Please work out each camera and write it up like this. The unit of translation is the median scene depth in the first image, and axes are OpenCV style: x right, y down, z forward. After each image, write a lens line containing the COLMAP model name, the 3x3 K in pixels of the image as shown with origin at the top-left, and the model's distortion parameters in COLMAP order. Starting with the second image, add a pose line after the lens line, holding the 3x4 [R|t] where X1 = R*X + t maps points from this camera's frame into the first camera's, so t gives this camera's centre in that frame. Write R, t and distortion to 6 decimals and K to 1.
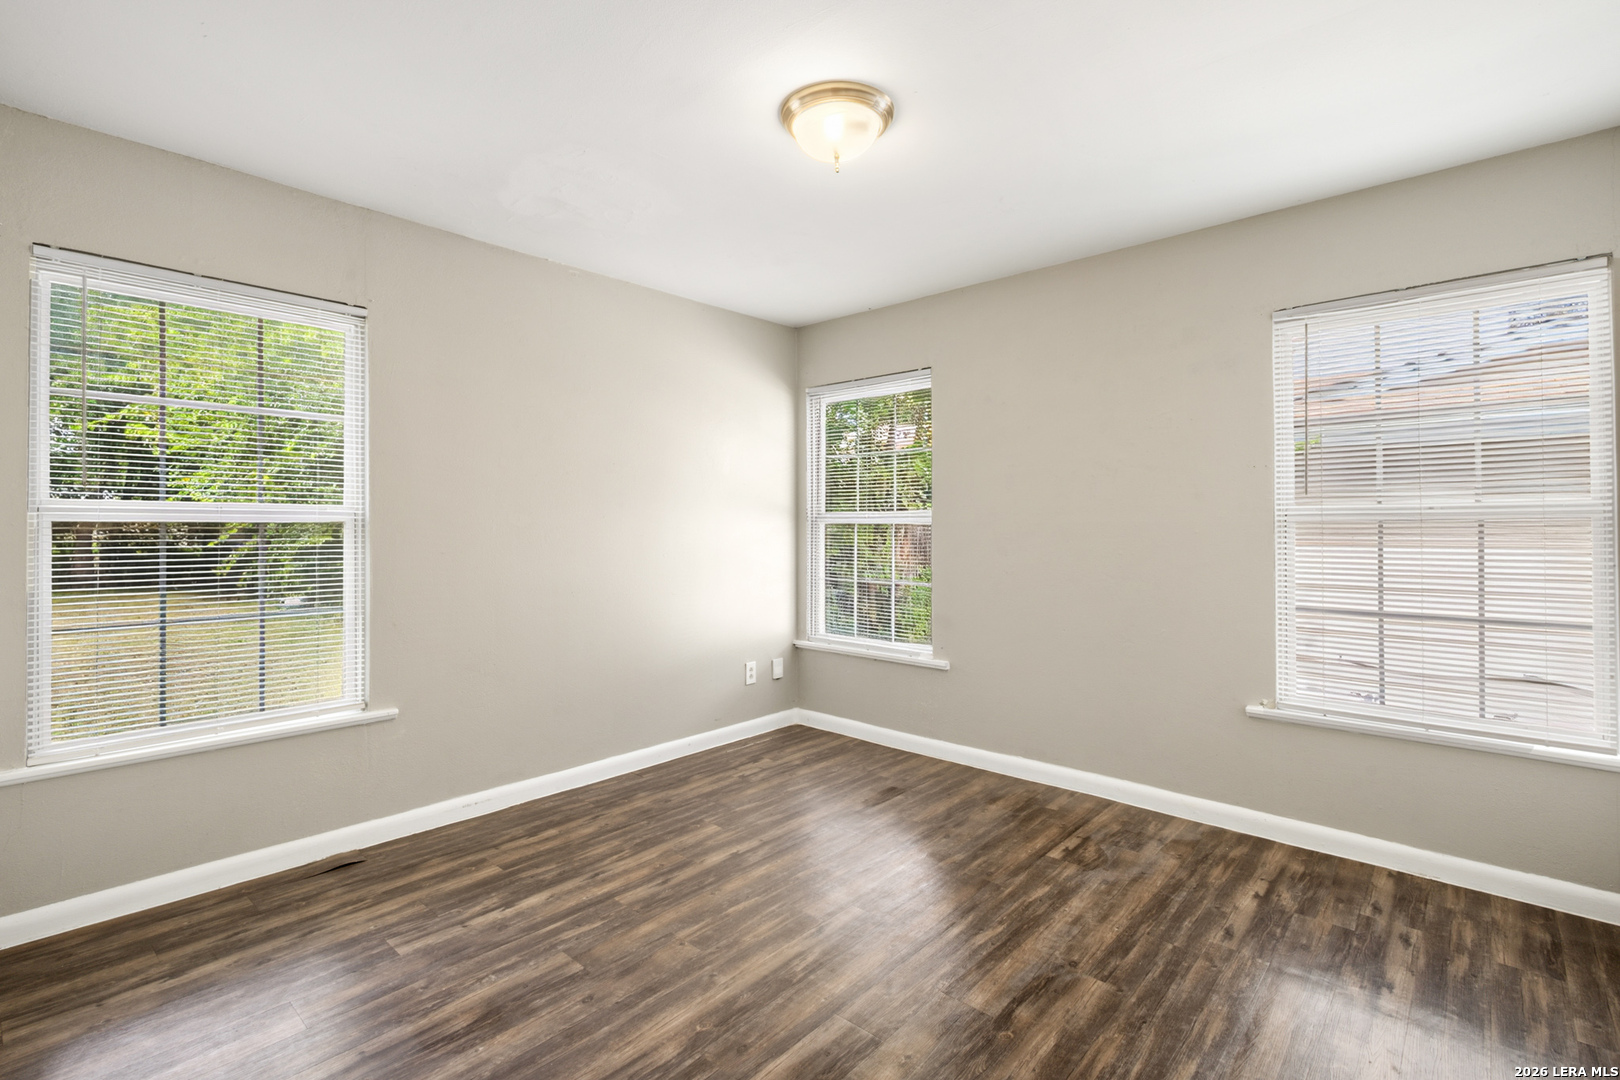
lens RADIAL K [[755.7, 0, 800.9], [0, 755.7, 530.9], [0, 0, 1]] dist [0.004696, -0.000242]
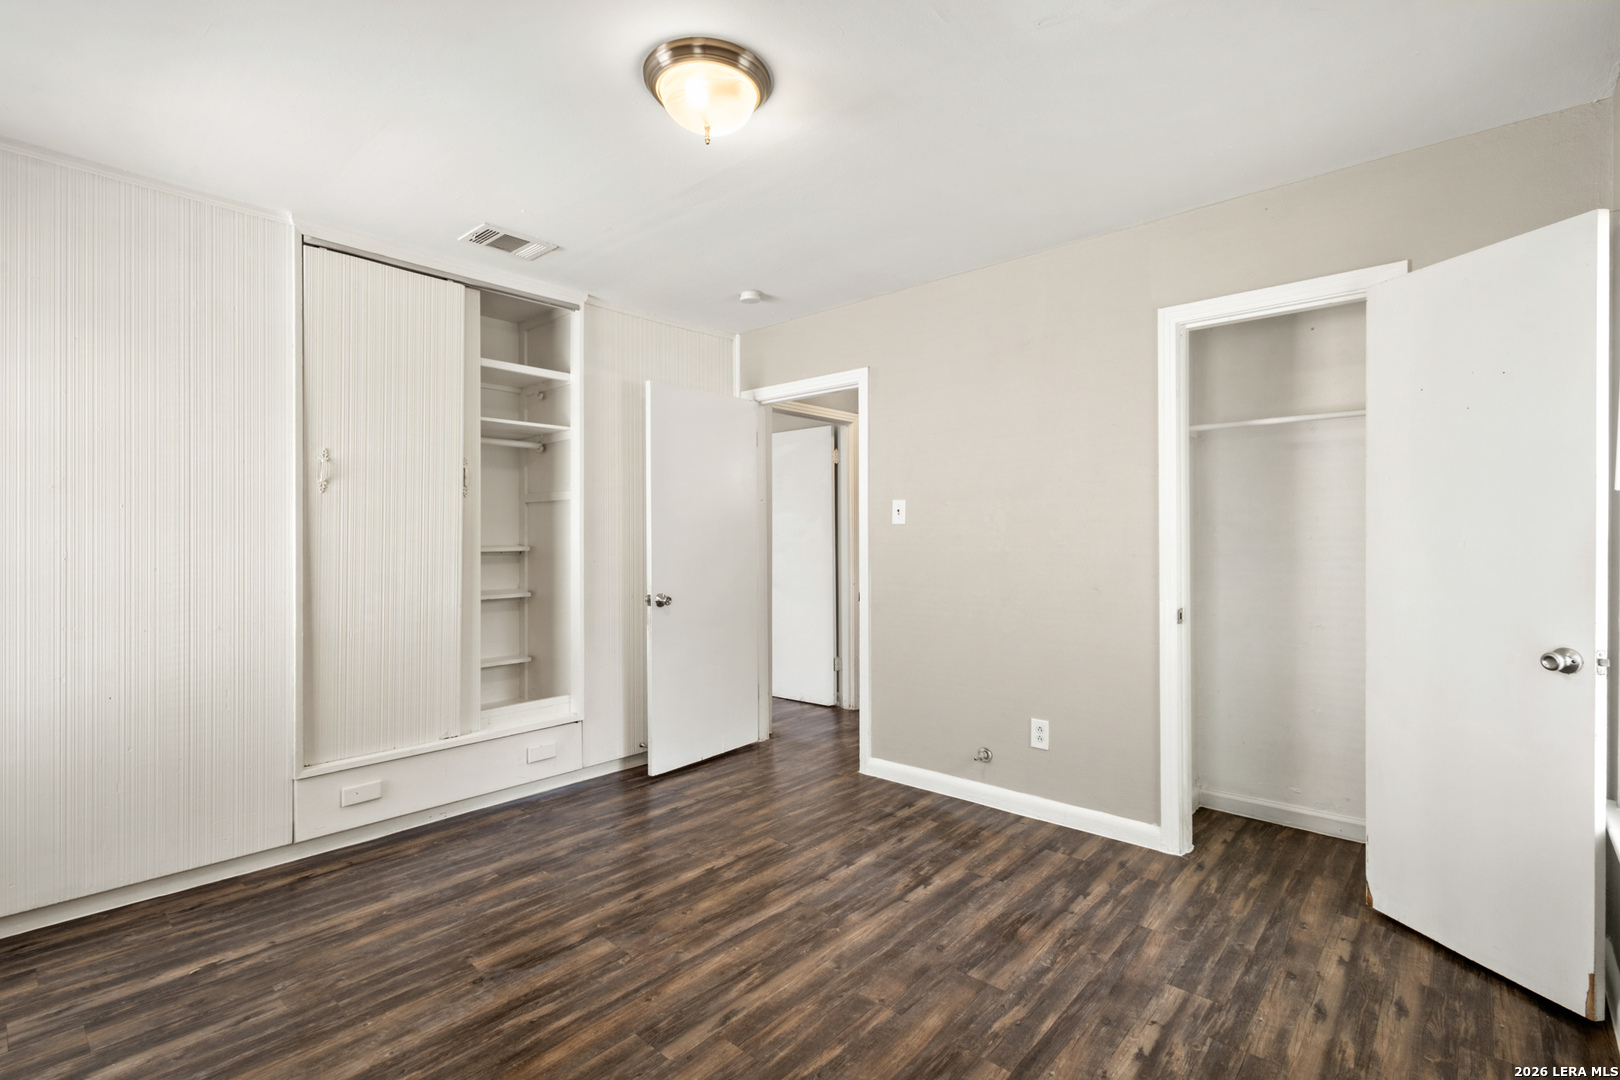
lens RADIAL K [[733.2, 0, 793.4], [0, 733.2, 537.7], [0, 0, 1]] dist [0.002706, 0.000110]
pose [[-0.999956, 0.001819, 0.009158, -0.057146], [0.001885, 0.999972, 0.007248, -0.013234], [-0.009145, 0.007265, -0.999932, 1.757958]]
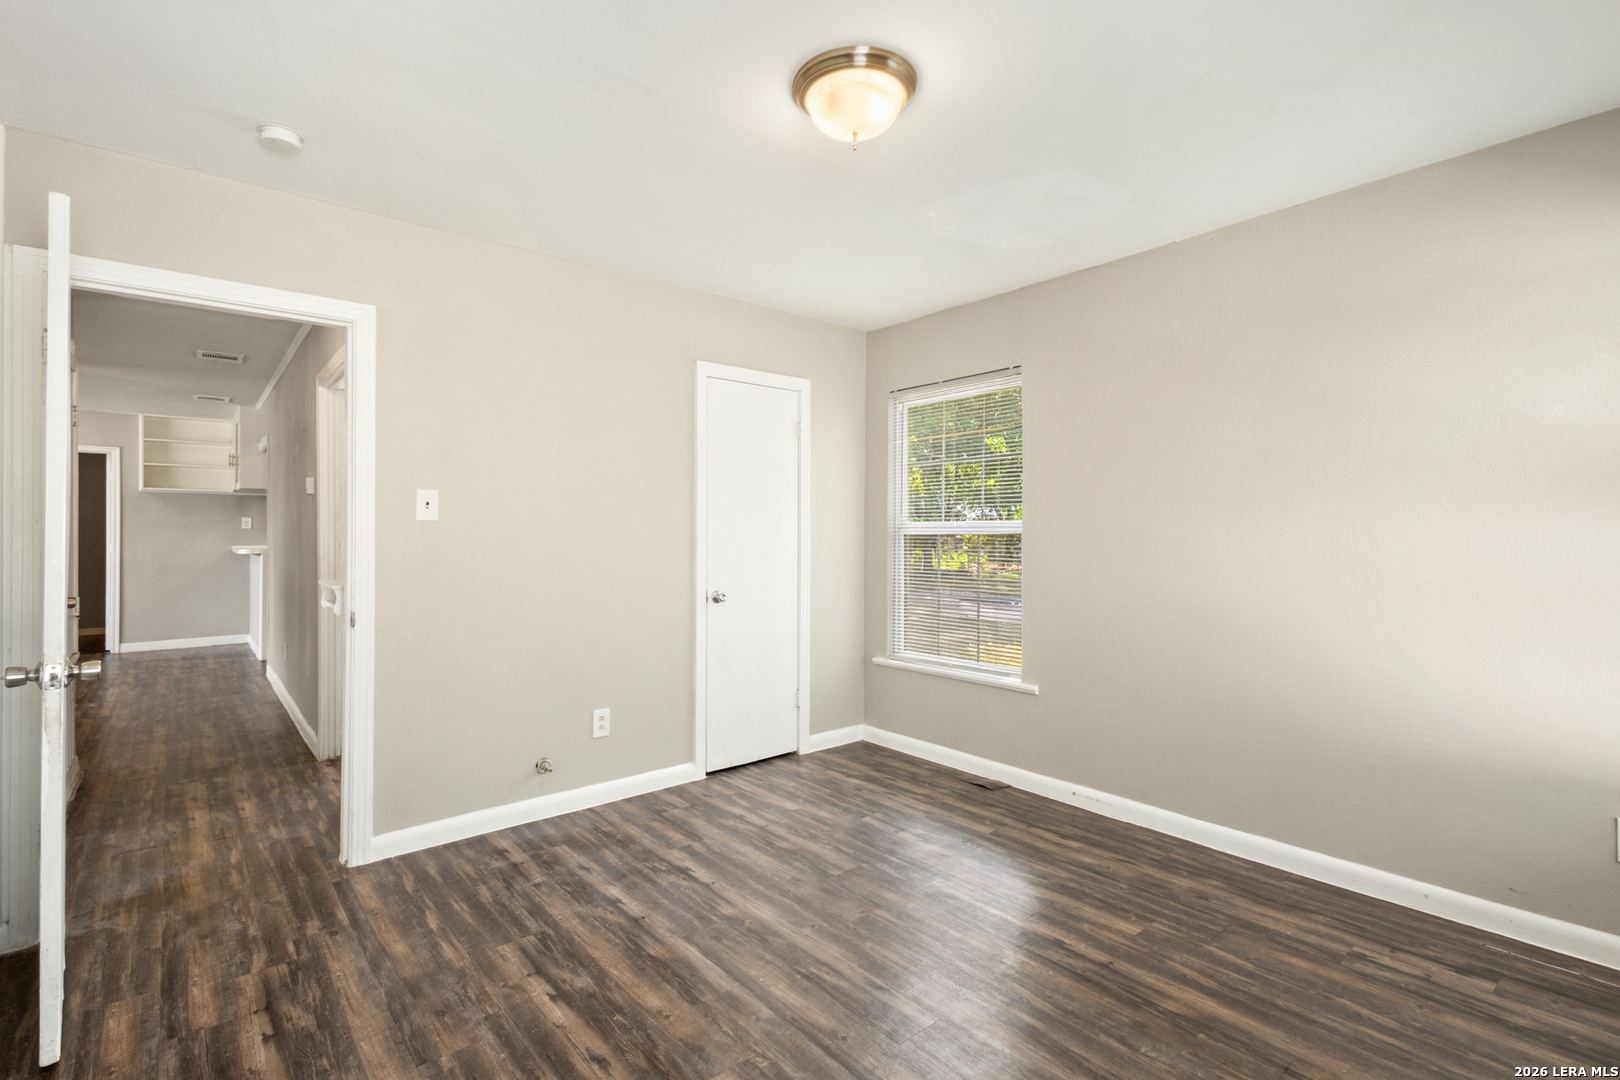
lens RADIAL K [[755.7, 0, 800.9], [0, 755.7, 530.9], [0, 0, 1]] dist [0.004696, -0.000242]
pose [[-0.151157, -0.004757, -0.988498, 0.899976], [-0.003598, 0.999984, -0.004262, -0.009450], [0.988503, 0.002912, -0.151172, 1.009309]]
